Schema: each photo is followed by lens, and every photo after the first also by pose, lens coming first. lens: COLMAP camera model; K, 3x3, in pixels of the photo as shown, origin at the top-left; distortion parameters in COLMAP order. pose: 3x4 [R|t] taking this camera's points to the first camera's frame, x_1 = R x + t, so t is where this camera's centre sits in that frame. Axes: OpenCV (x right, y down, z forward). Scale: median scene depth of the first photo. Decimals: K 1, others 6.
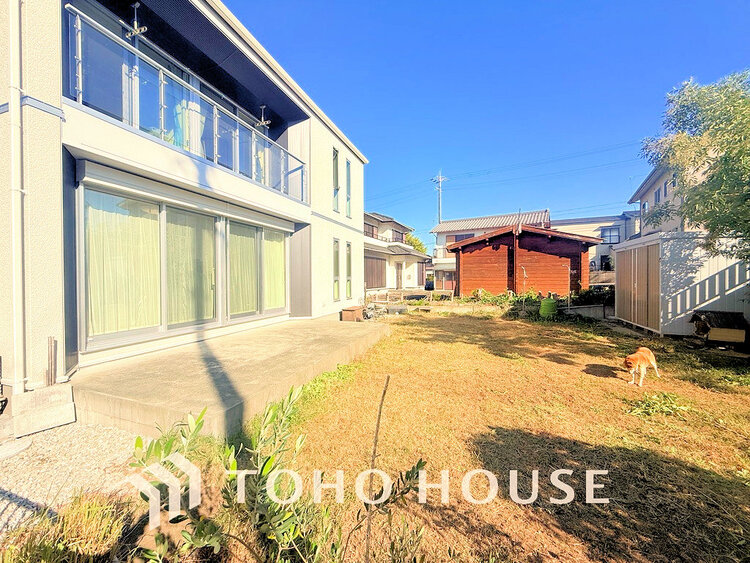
lens RADIAL K [[299.9, 0, 373.4], [0, 299.9, 280.3], [0, 0, 1]] dist [0.001031, 0.000170]
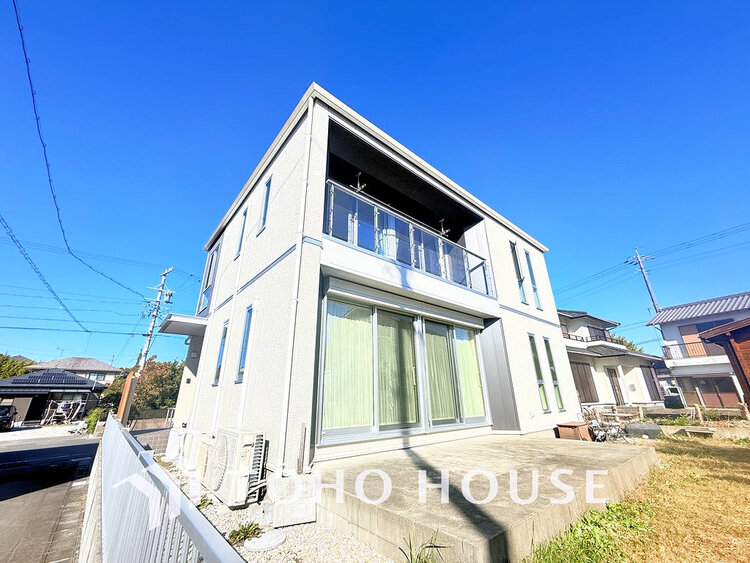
lens RADIAL K [[299.9, 0, 372.1], [0, 299.9, 281.2], [0, 0, 1]] dist [0.001031, 0.000170]
pose [[0.858805, -0.188330, -0.476430, -0.104843], [0.002130, 0.931283, -0.364291, 0.046902], [0.512298, 0.311841, 0.800192, 0.037674]]
